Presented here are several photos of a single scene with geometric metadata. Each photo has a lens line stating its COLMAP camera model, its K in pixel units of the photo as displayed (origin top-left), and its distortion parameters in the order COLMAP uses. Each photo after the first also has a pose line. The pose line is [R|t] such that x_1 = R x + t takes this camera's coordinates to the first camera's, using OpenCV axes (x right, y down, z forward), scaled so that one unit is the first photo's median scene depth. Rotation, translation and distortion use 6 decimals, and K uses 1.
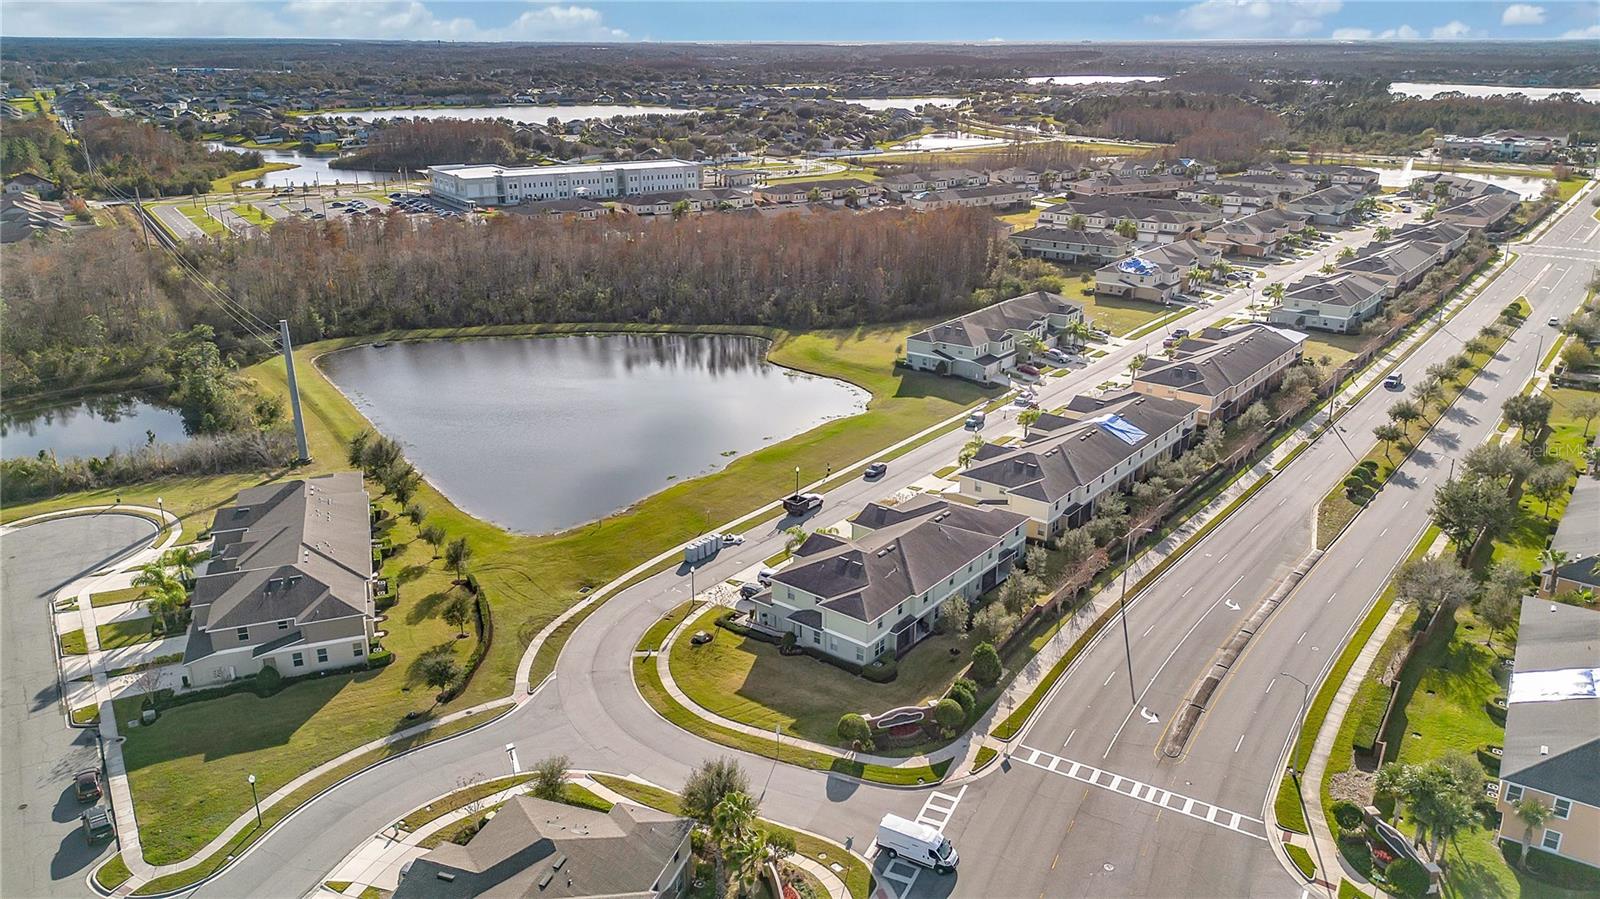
lens RADIAL K [[1118.1, 0, 808.3], [0, 1118.1, 498.2], [0, 0, 1]] dist [0.095368, -0.100727]
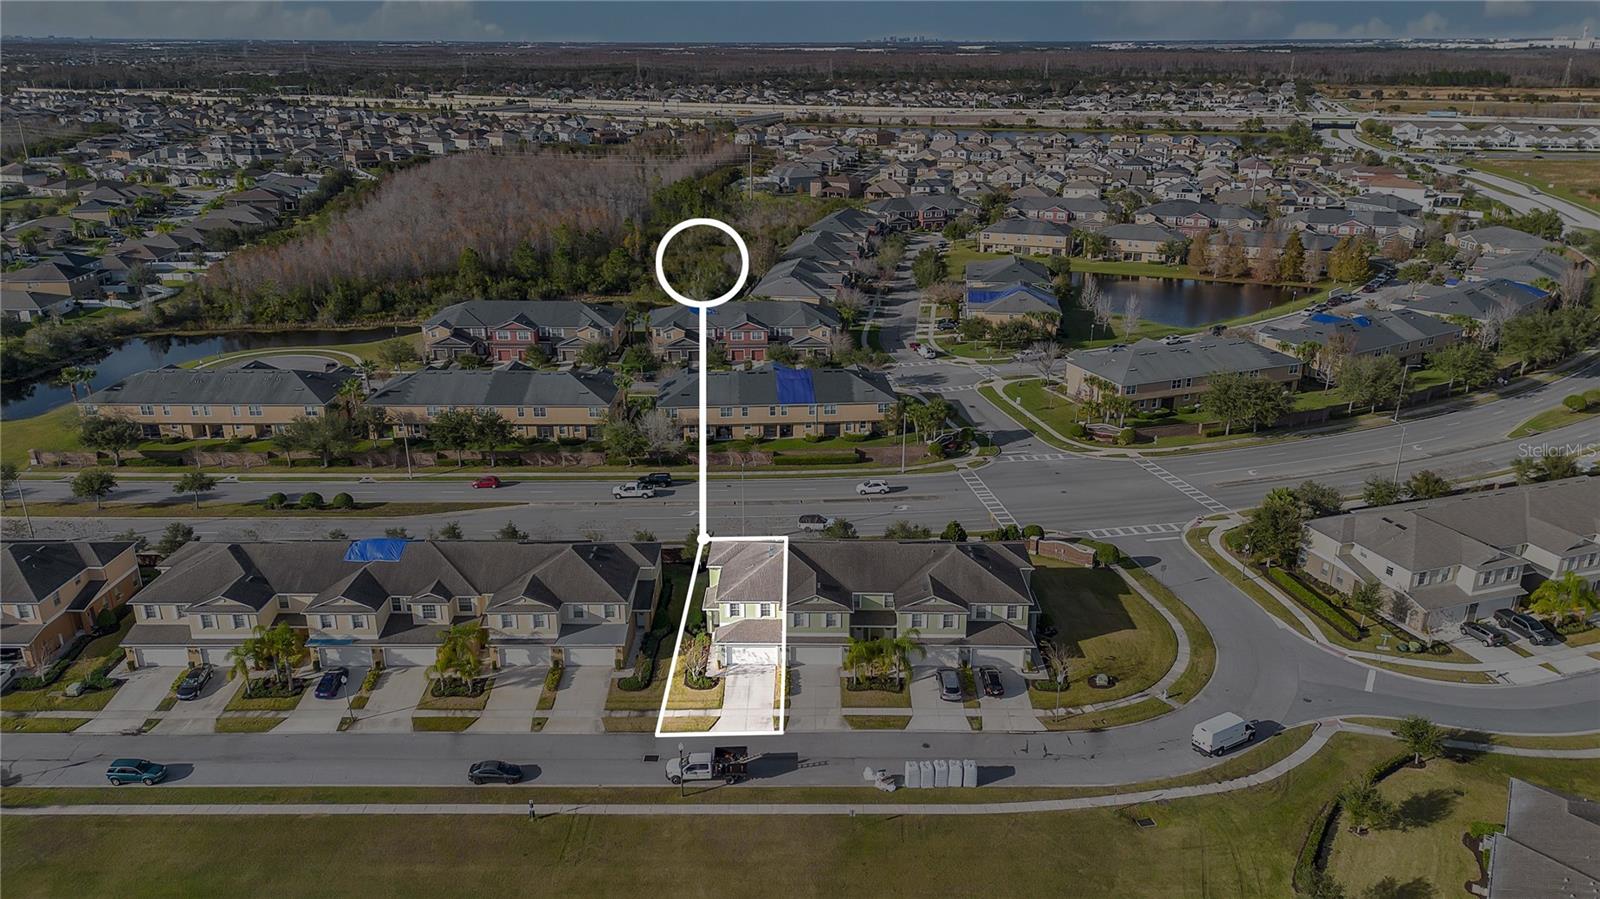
lens RADIAL K [[1130.5, 0, 810.9], [0, 1130.5, 452.8], [0, 0, 1]] dist [0.083257, -0.086745]
pose [[-0.607393, -0.280540, 0.743216, -0.399575], [0.294319, 0.789519, 0.538550, -0.399230], [-0.737868, 0.545854, -0.396981, 0.988711]]
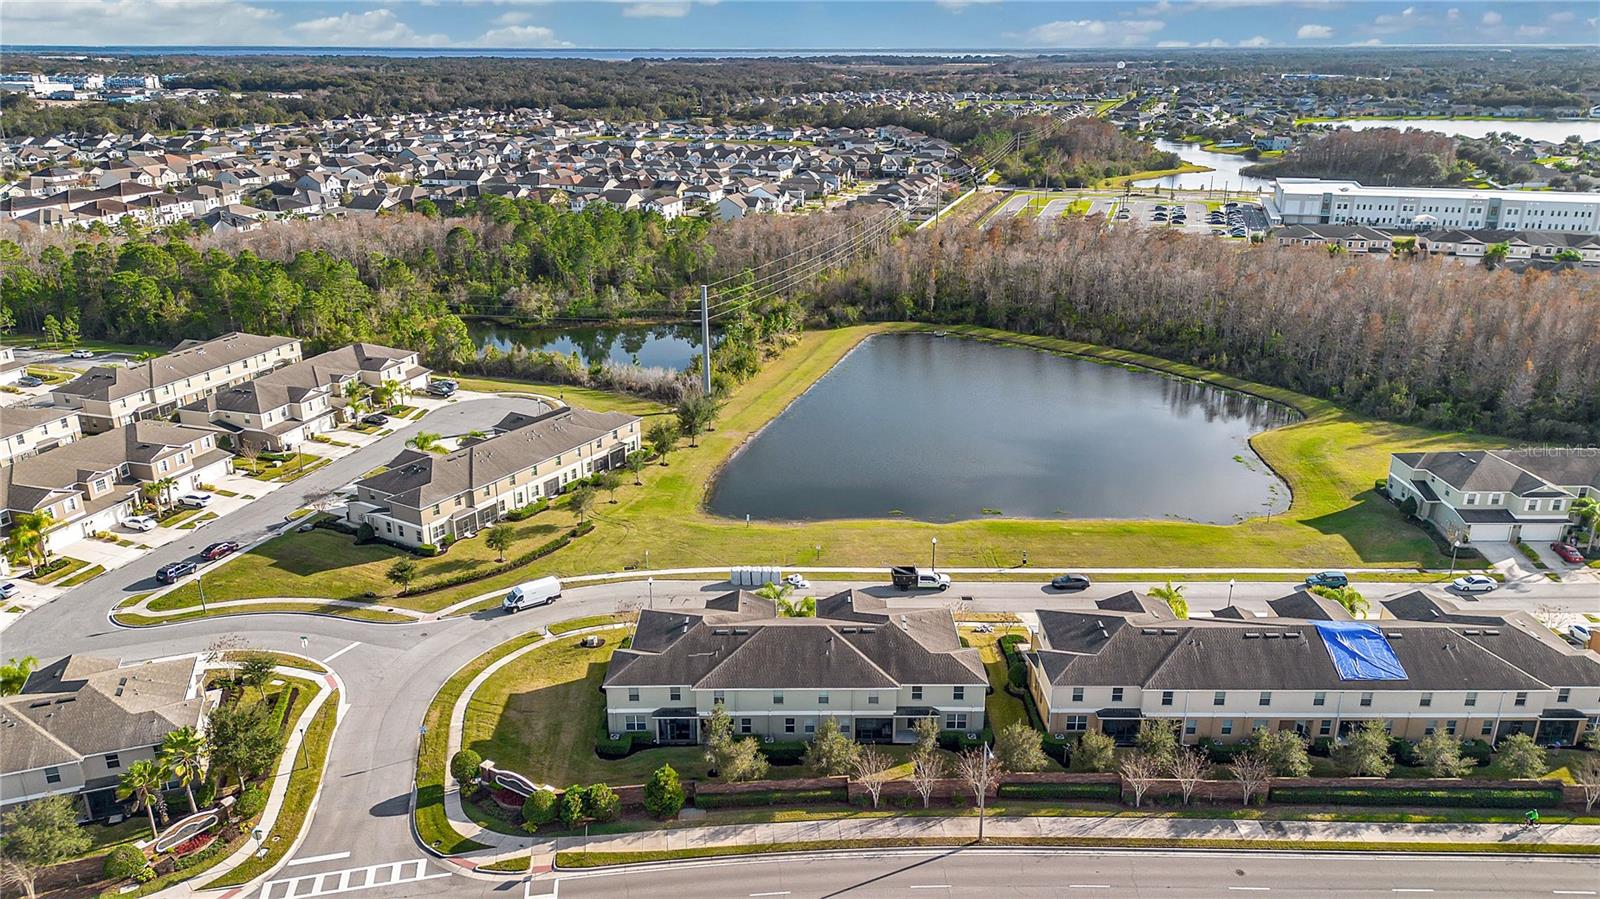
lens RADIAL K [[1130.5, 0, 810.9], [0, 1130.5, 452.8], [0, 0, 1]] dist [0.083257, -0.086745]
pose [[0.616381, 0.263458, -0.742068, 0.501378], [-0.294595, 0.951089, 0.092970, -0.128097], [0.730266, 0.161304, 0.663846, 0.307352]]
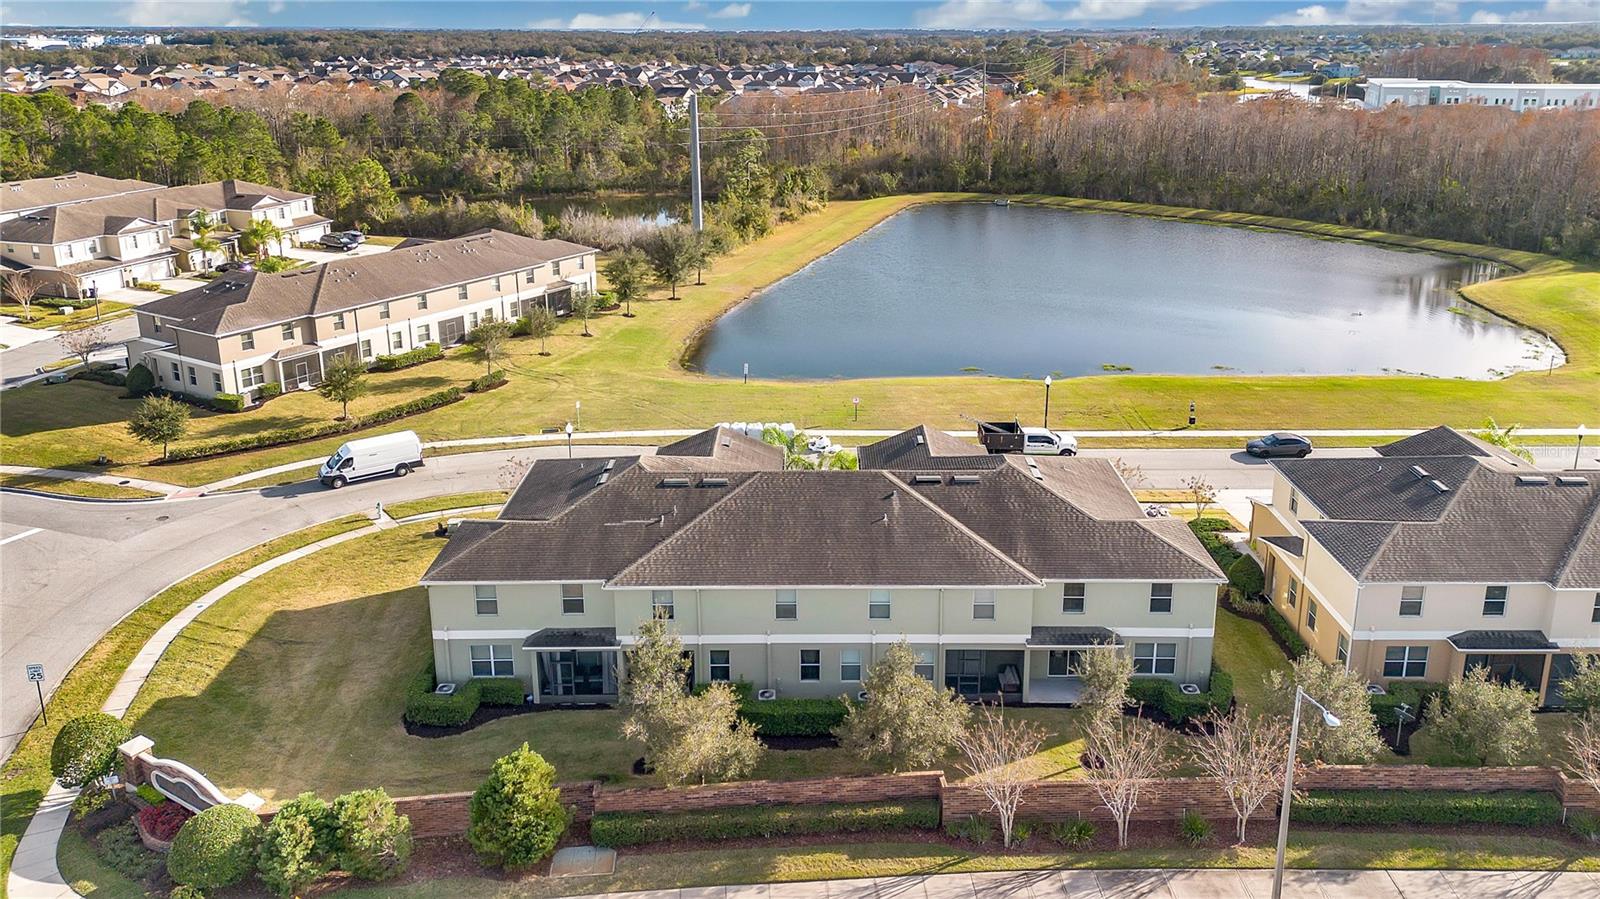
lens RADIAL K [[1155.3, 0, 831.0], [0, 1155.3, 368.7], [0, 0, 1]] dist [0.032619, -0.006046]
pose [[0.615363, 0.218914, -0.757235, 0.300571], [-0.295250, 0.954739, 0.036078, -0.018266], [0.730860, 0.201373, 0.652145, 0.513698]]
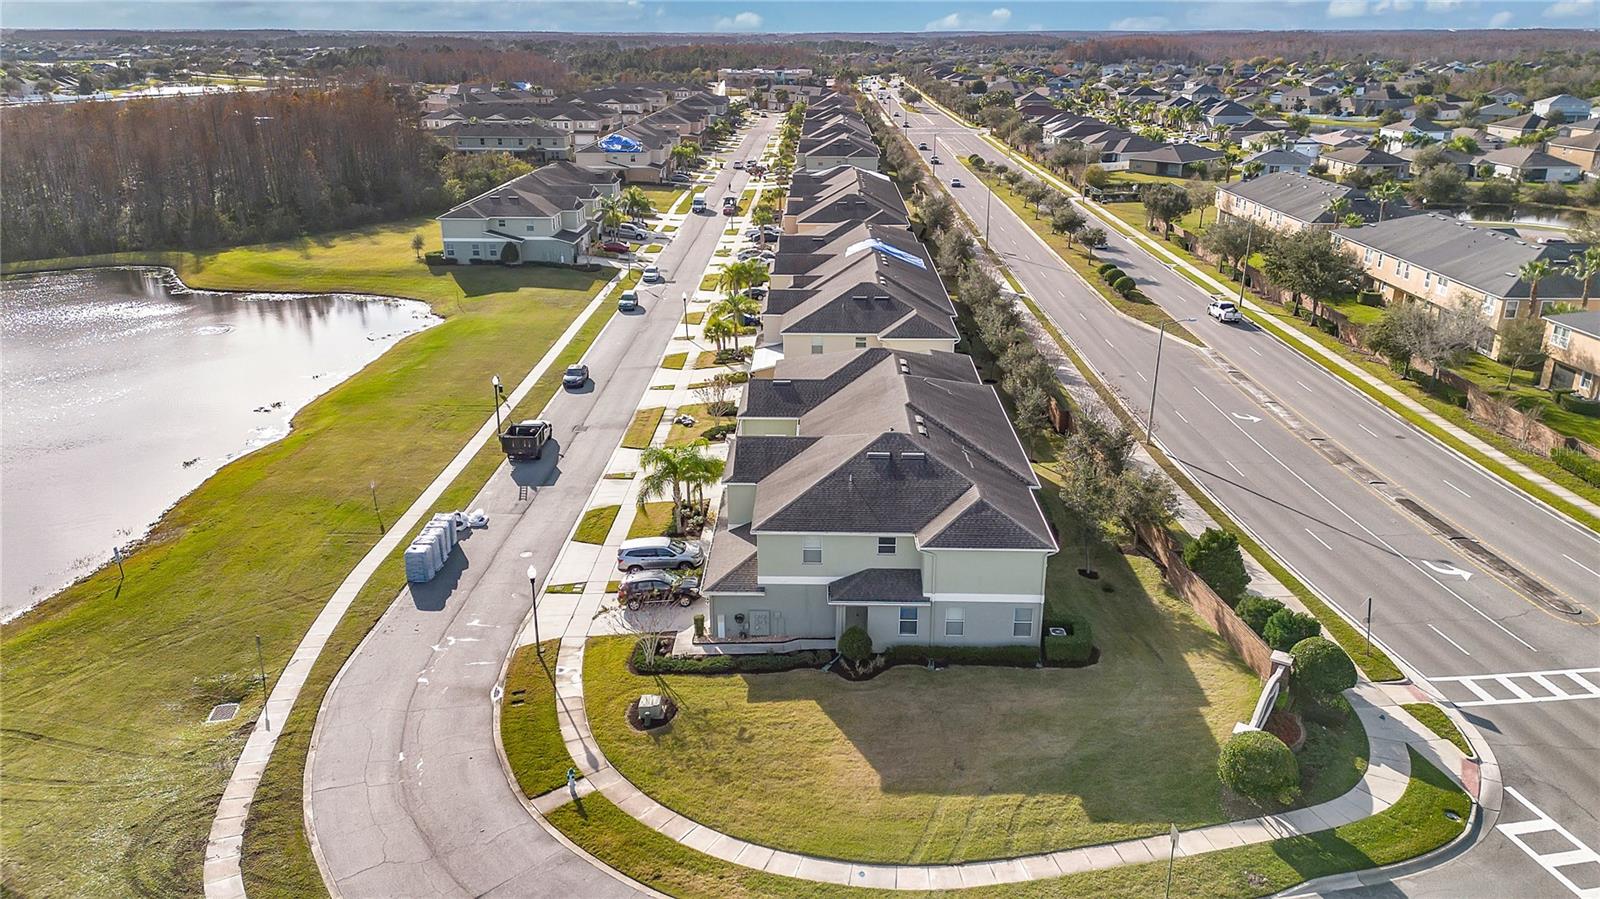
lens RADIAL K [[1132.2, 0, 807.2], [0, 1132.2, 480.9], [0, 0, 1]] dist [0.081880, -0.080194]
pose [[0.800468, -0.223409, 0.556183, -0.182957], [0.229545, 0.971456, 0.059851, 0.020410], [-0.553678, 0.079760, 0.828902, 0.420166]]
